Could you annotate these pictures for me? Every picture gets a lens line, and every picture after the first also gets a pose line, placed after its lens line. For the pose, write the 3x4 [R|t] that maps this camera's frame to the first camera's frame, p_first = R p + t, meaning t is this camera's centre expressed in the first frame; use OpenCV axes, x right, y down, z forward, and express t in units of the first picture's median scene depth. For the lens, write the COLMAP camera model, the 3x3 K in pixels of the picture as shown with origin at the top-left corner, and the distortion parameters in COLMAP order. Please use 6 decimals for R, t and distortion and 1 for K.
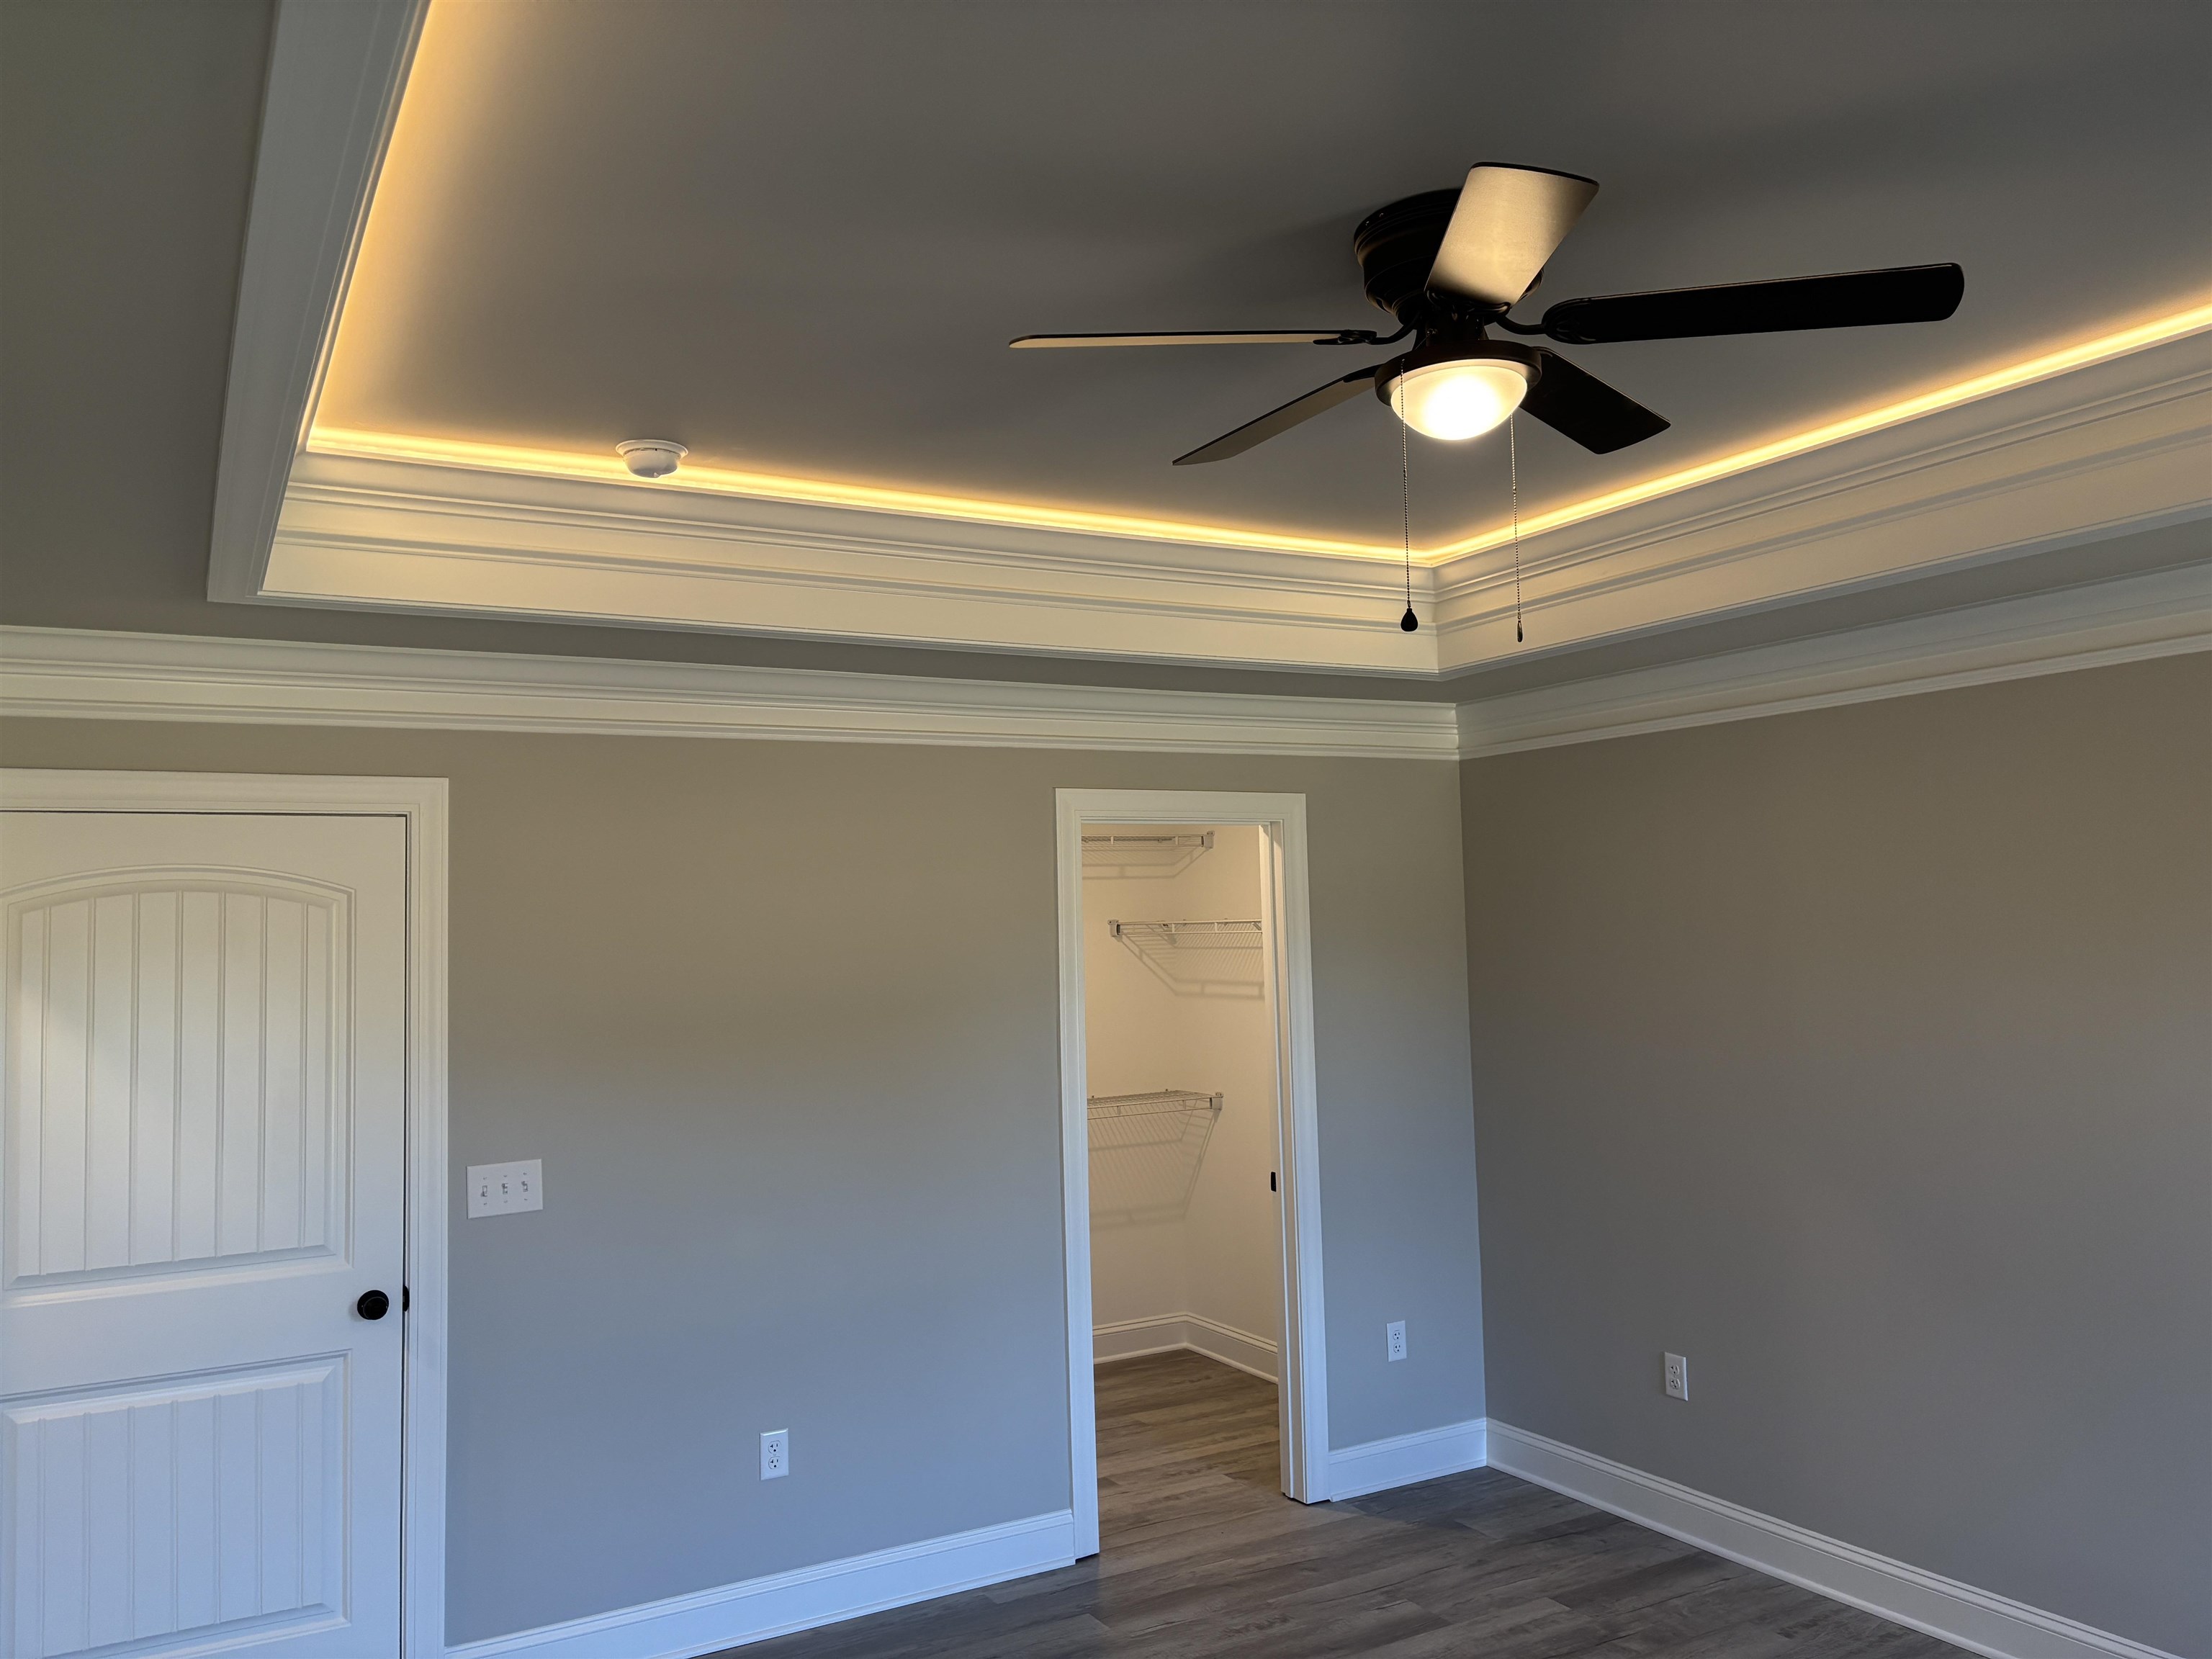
lens RADIAL K [[1664.0, 0, 1095.4], [0, 1664.0, 833.3], [0, 0, 1]] dist [0.062417, -0.070749]
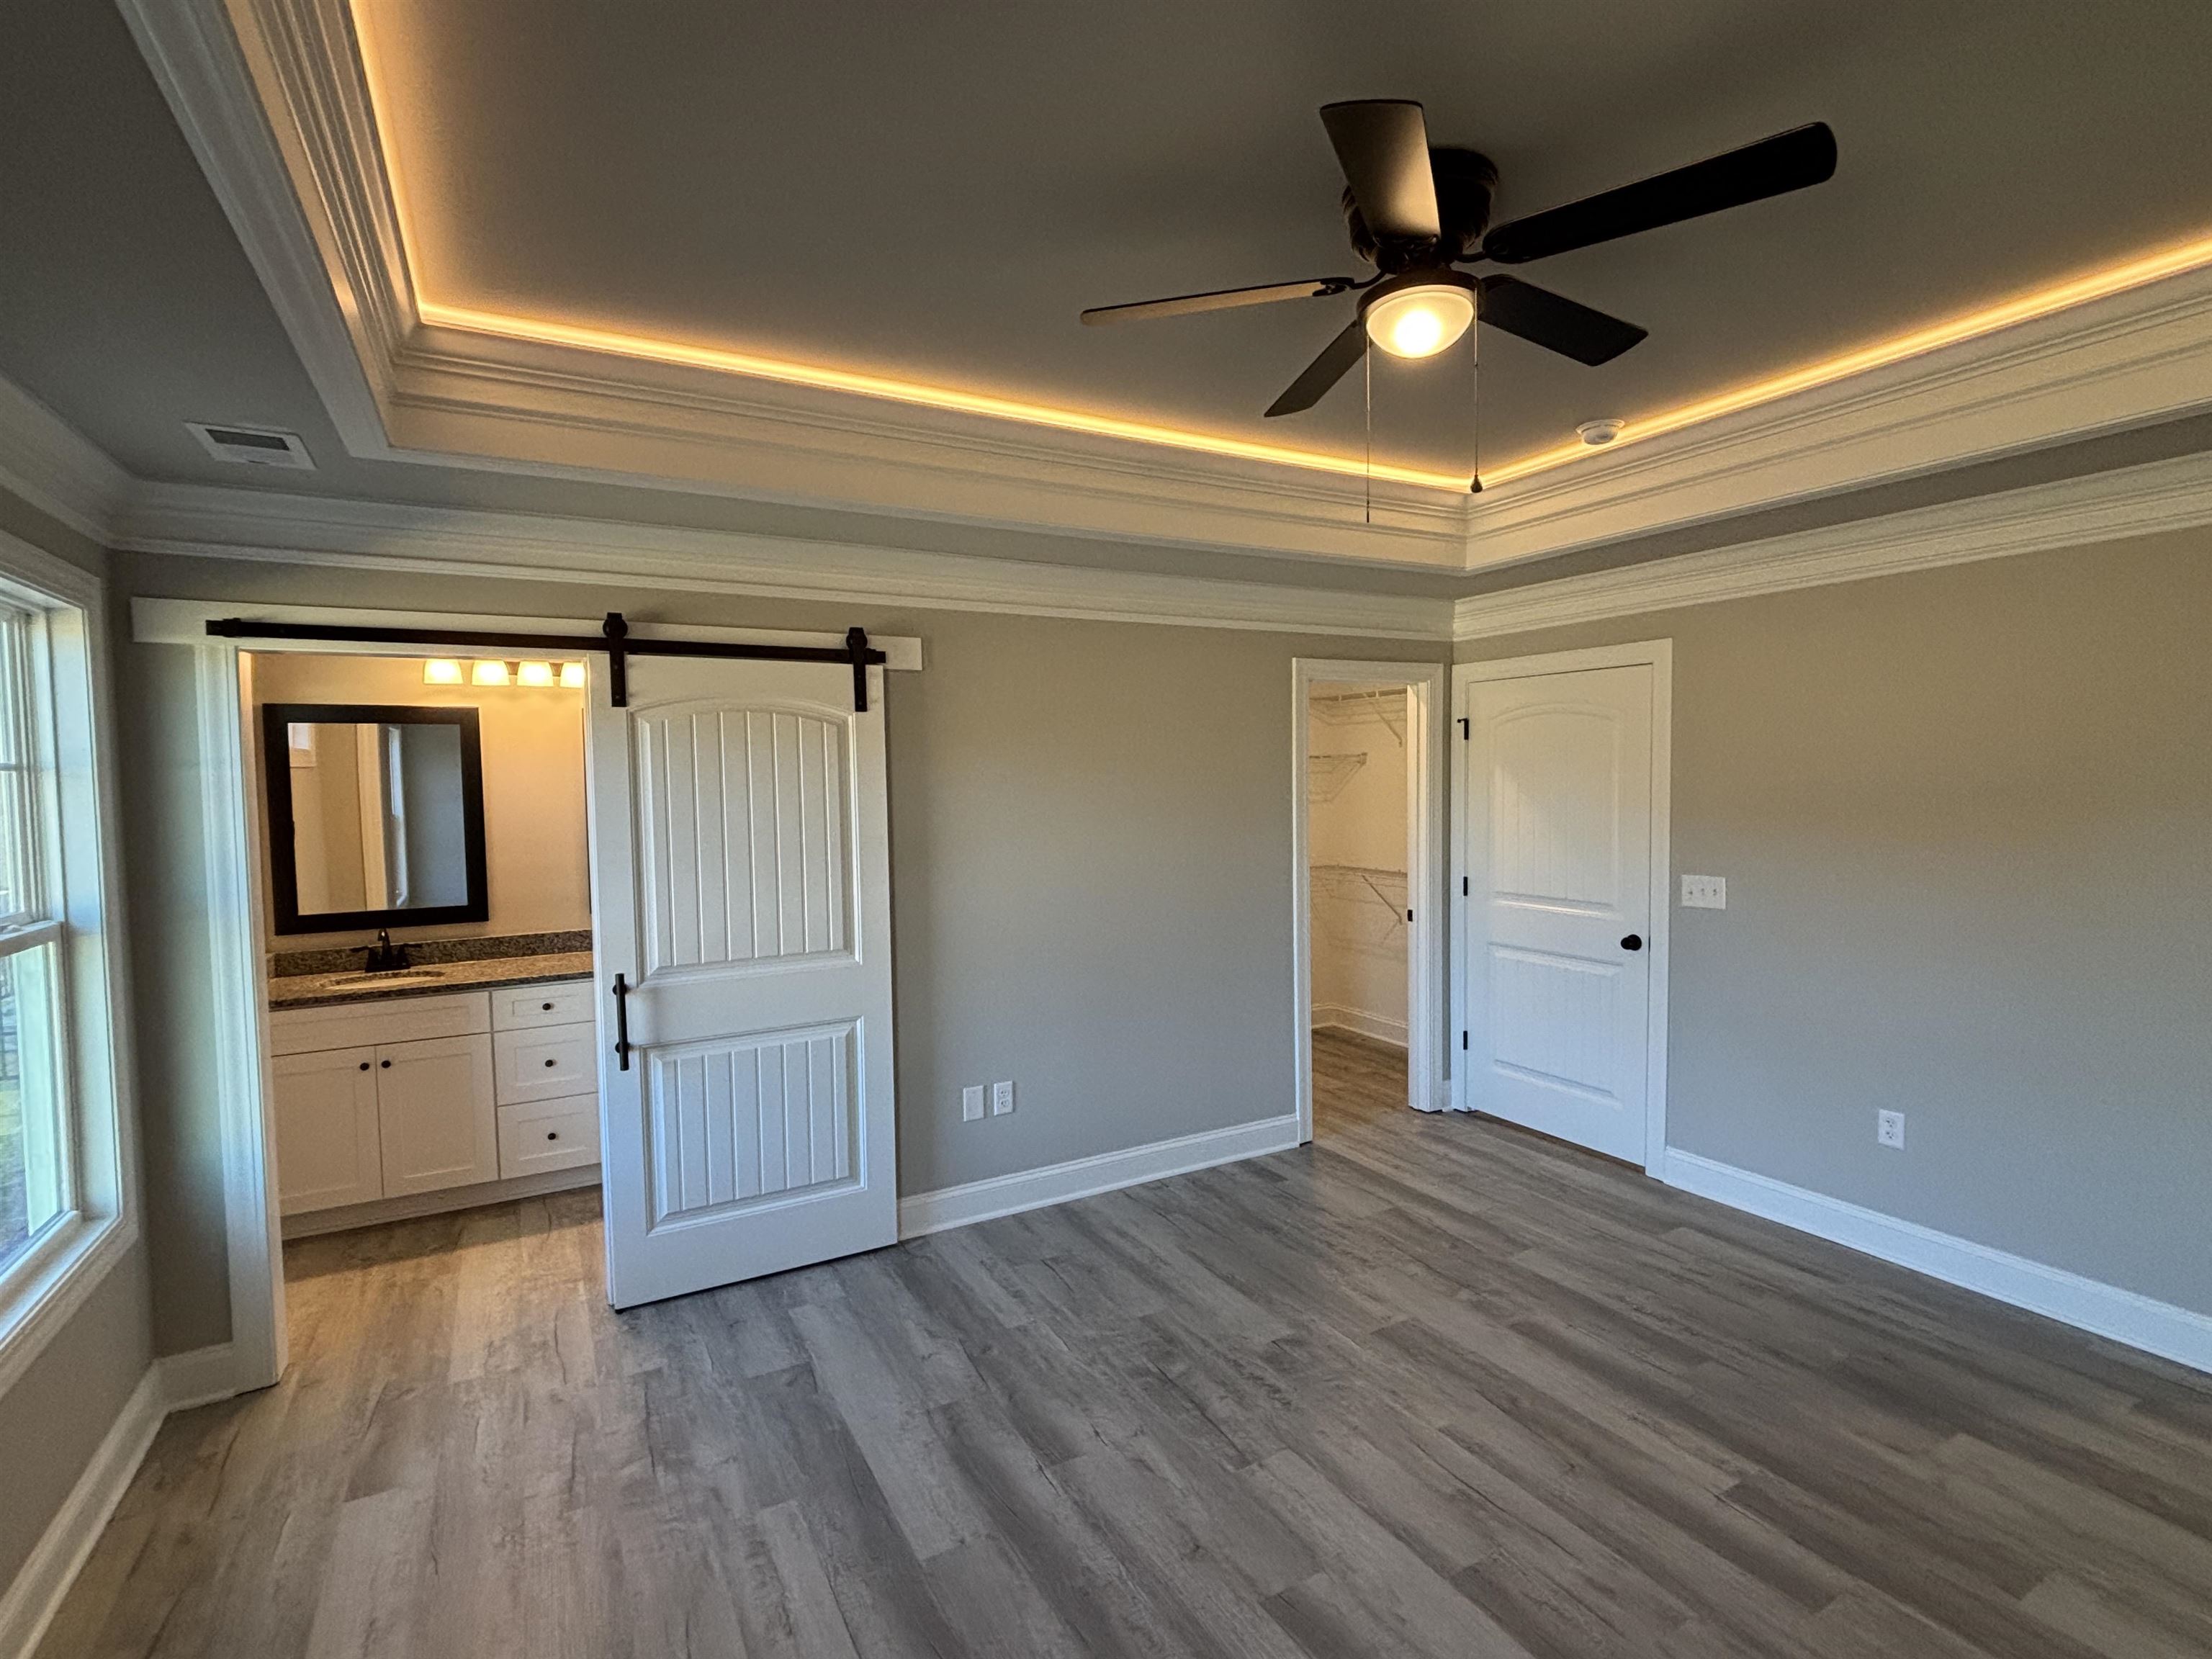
lens RADIAL K [[1050.6, 0, 1095.6], [0, 1050.6, 827.7], [0, 0, 1]] dist [-0.014962, 0.005561]
pose [[-0.016027, 0.074389, -0.997101, 0.639470], [0.075049, 0.994505, 0.072989, 0.032791], [0.997051, -0.073662, -0.021521, 0.438397]]
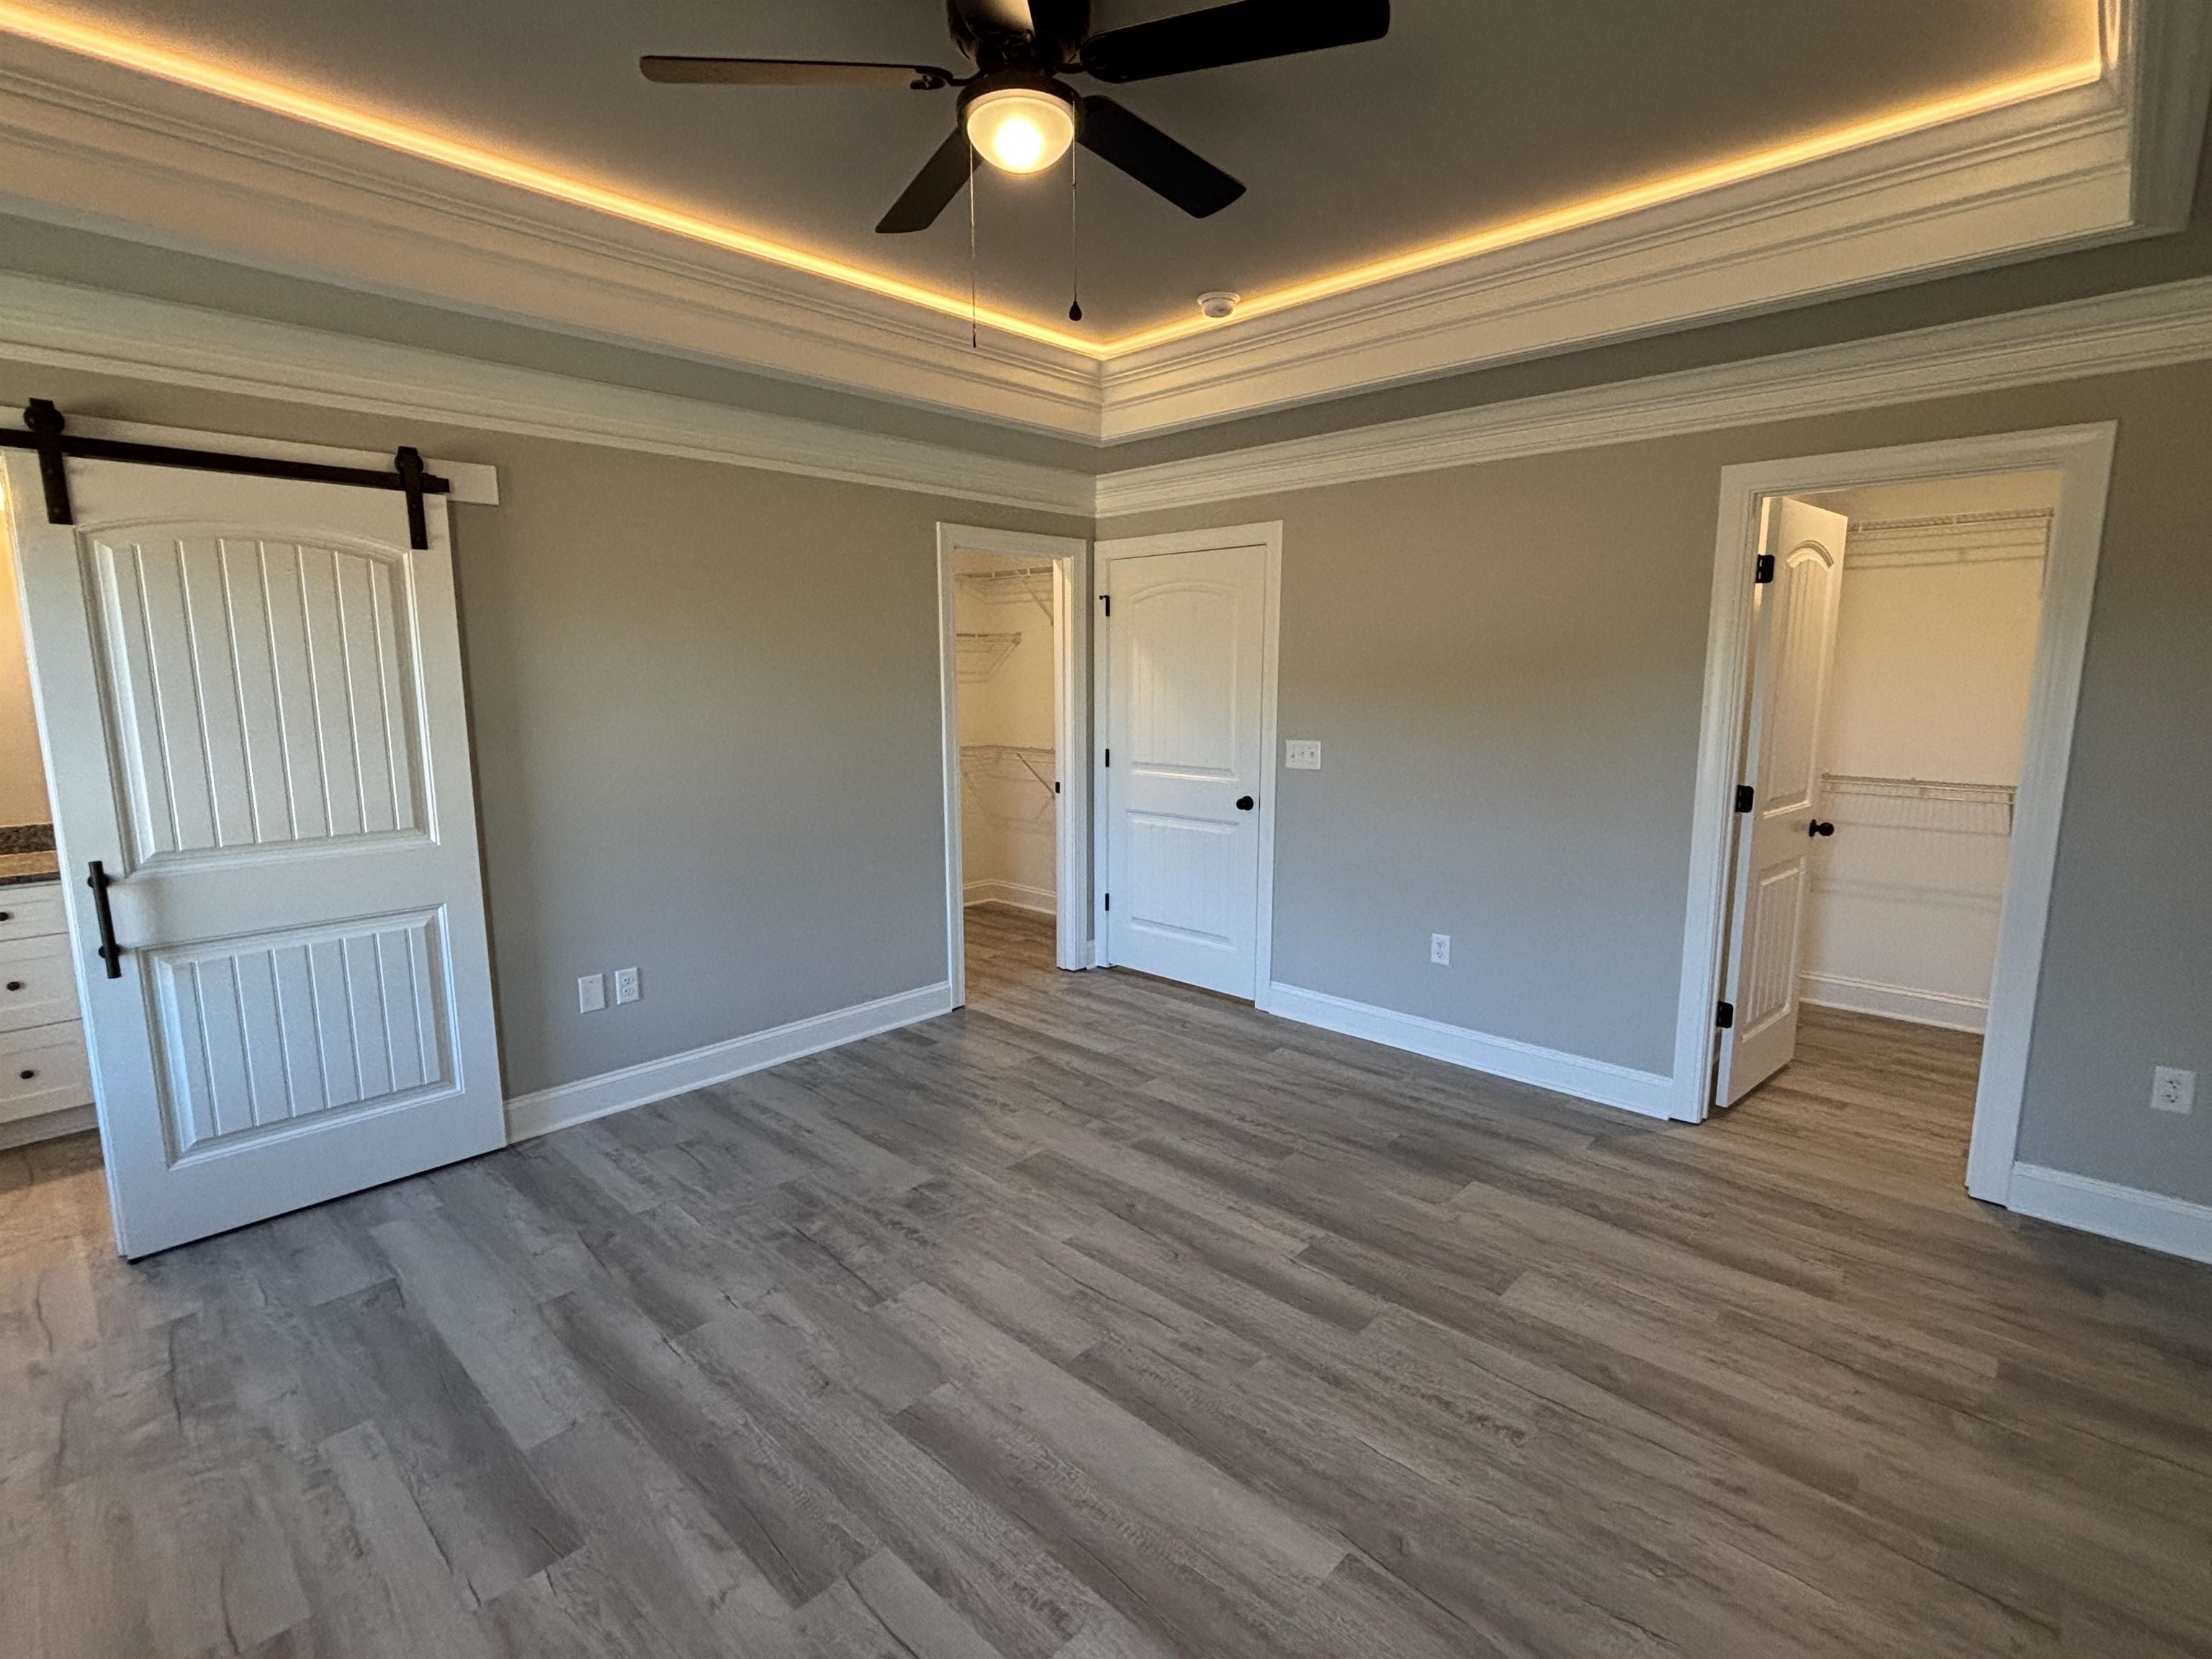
lens RADIAL K [[1050.6, 0, 1097.5], [0, 1050.6, 828.2], [0, 0, 1]] dist [-0.014962, 0.005561]
pose [[0.289491, 0.170827, -0.941814, 0.637234], [0.051610, 0.979729, 0.193567, 0.060168], [0.955788, -0.104643, 0.274806, 0.466281]]
